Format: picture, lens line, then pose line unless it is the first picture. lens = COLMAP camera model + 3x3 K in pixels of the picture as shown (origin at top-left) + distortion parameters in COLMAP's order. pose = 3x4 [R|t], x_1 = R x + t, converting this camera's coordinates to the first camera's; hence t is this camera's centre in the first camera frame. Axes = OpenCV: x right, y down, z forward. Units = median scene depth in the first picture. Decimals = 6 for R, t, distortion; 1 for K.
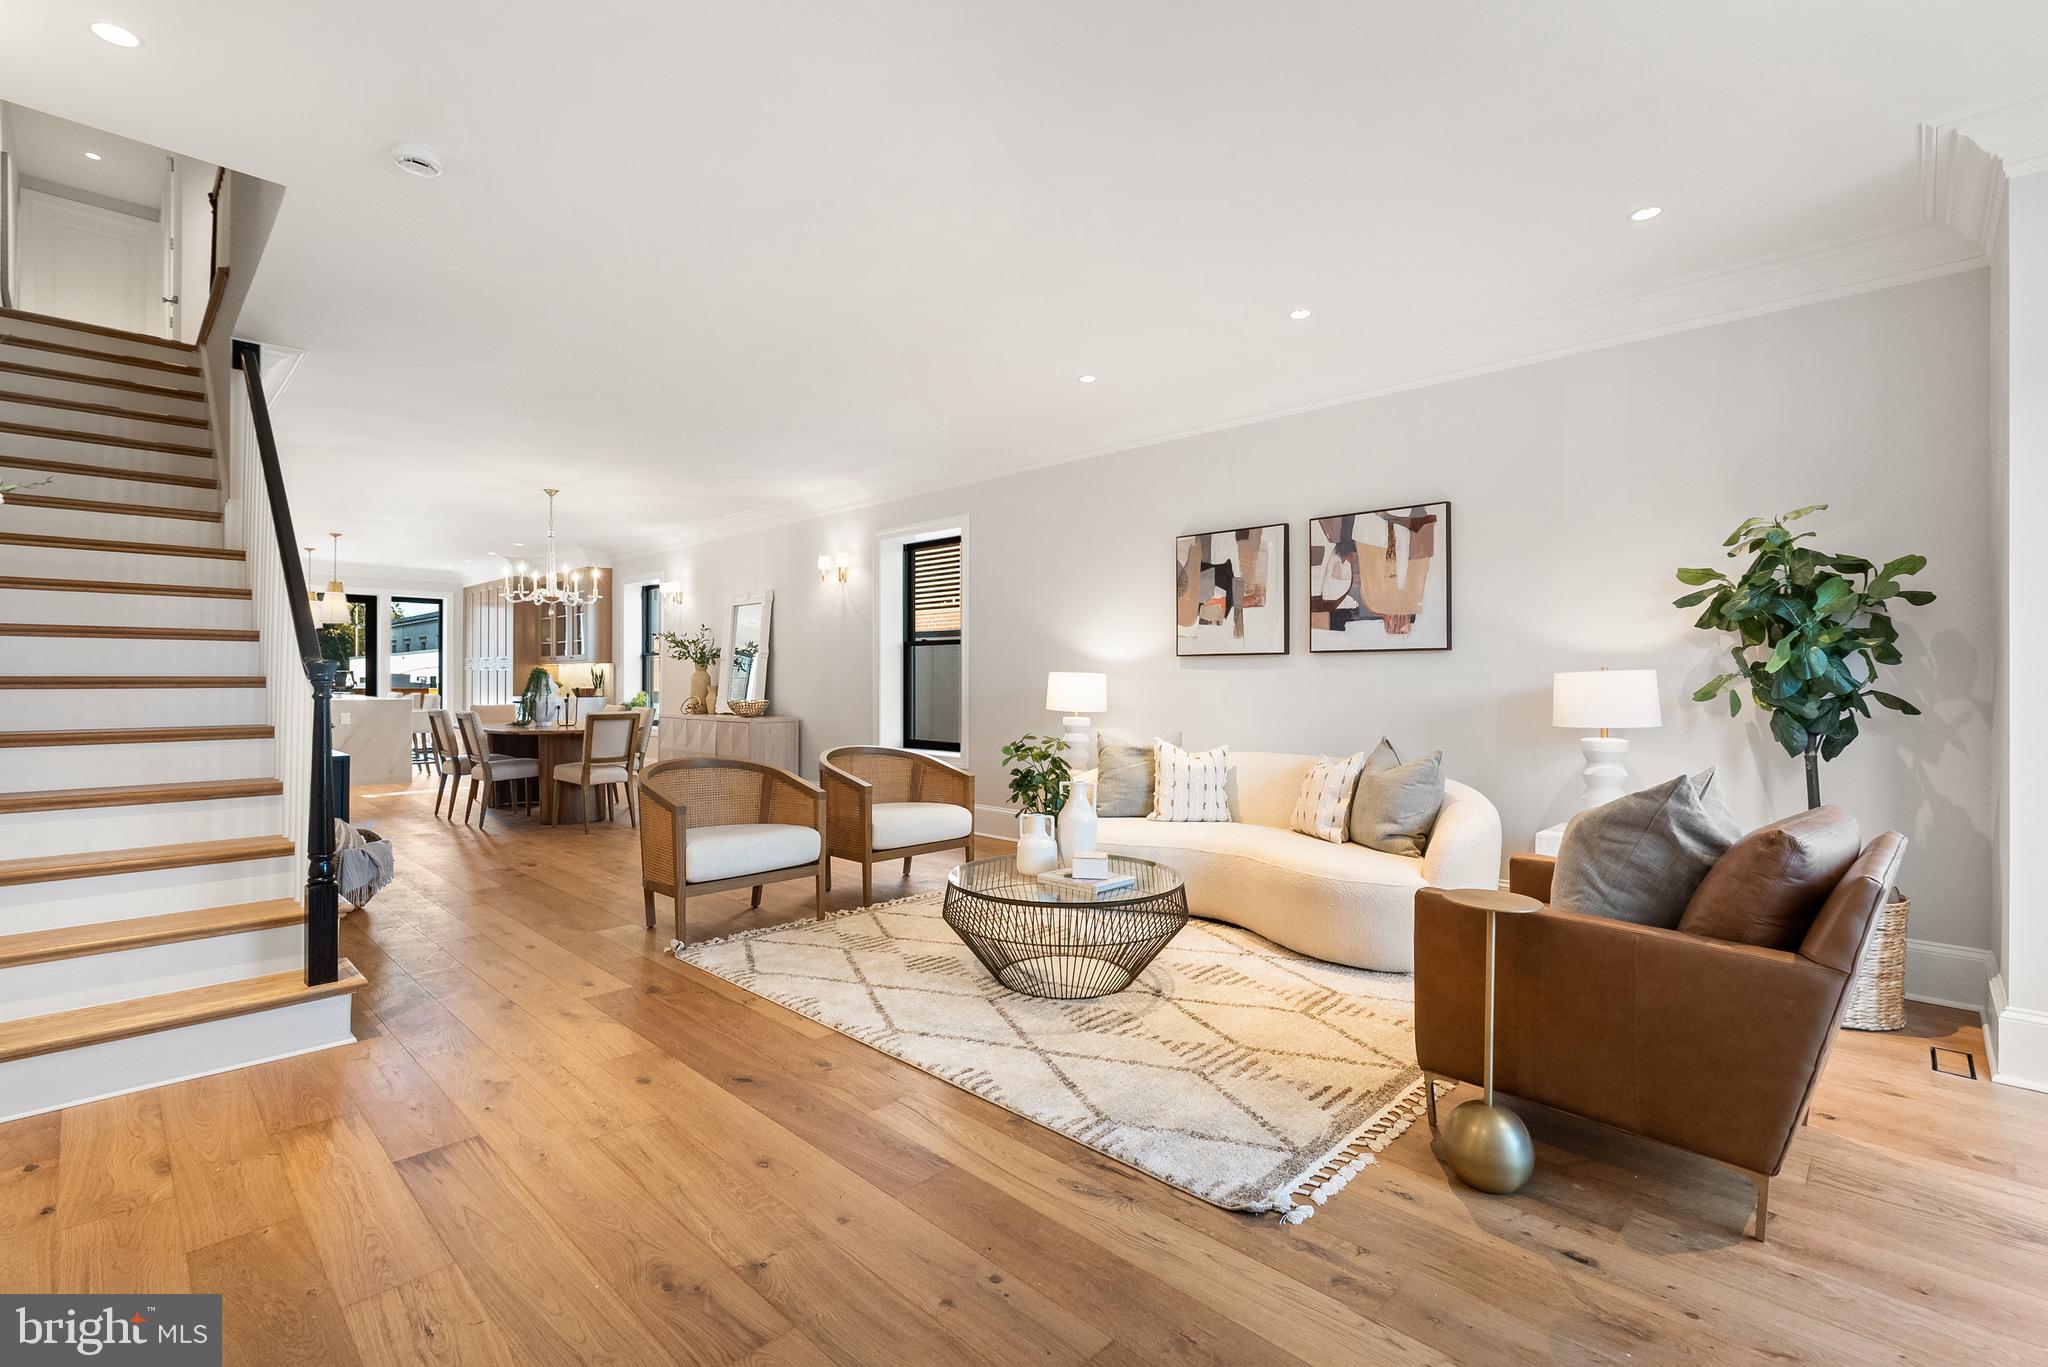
lens RADIAL K [[924.3, 0, 1024.5], [0, 924.3, 678.8], [0, 0, 1]] dist [-0.004193, -0.000682]
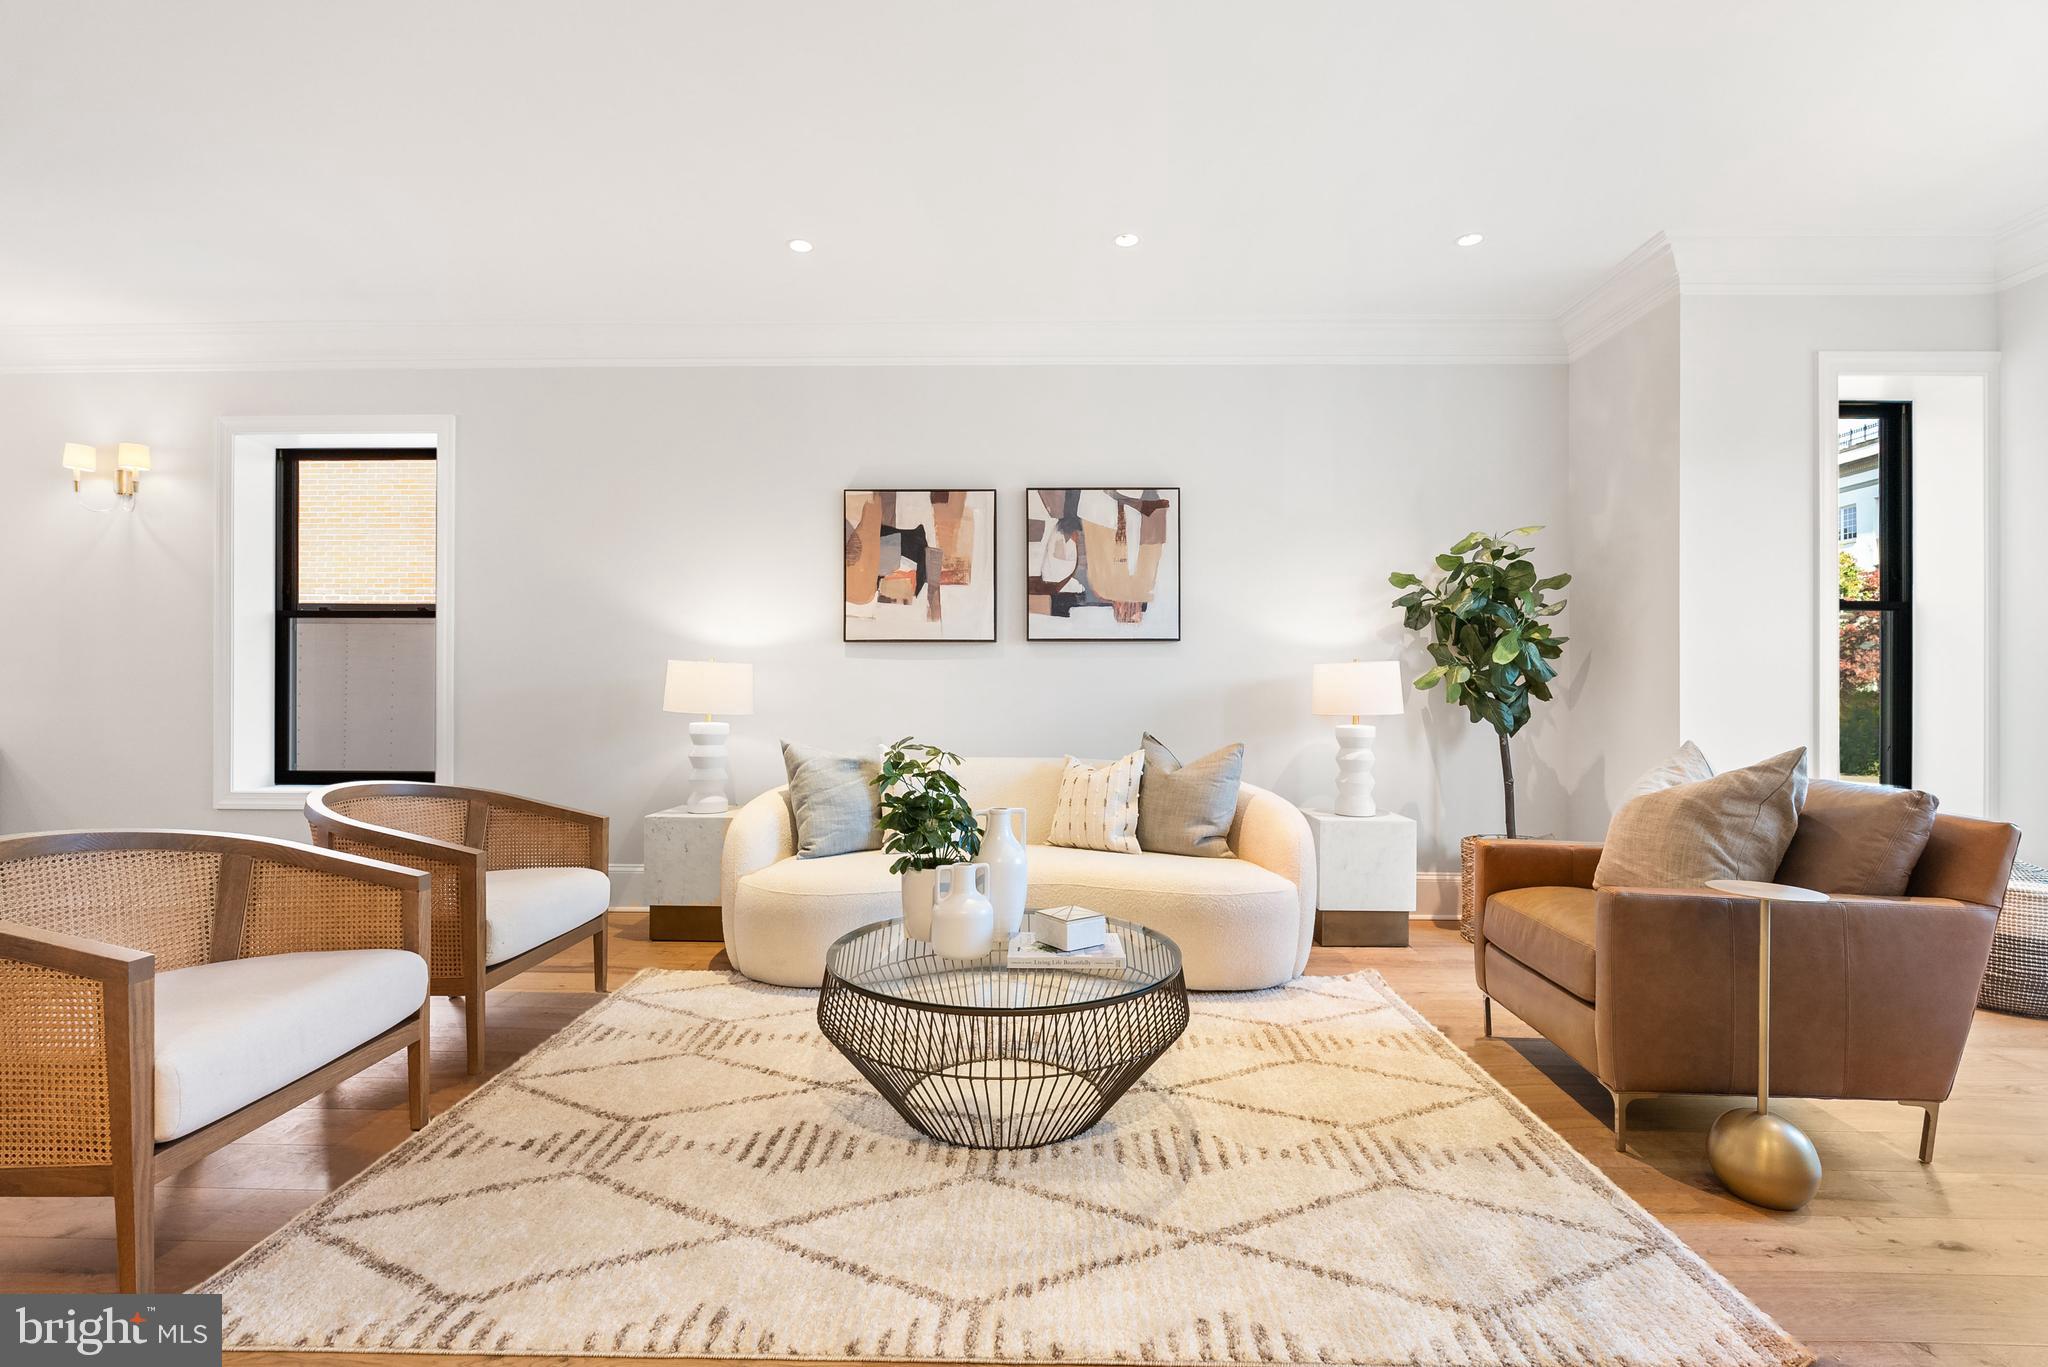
lens RADIAL K [[924.3, 0, 1023.7], [0, 924.3, 689.3], [0, 0, 1]] dist [-0.004193, -0.000682]
pose [[0.733335, -0.000724, 0.679867, -0.300934], [-0.001516, 0.999995, 0.002700, 0.016198], [-0.679866, -0.003010, 0.733331, 0.373850]]
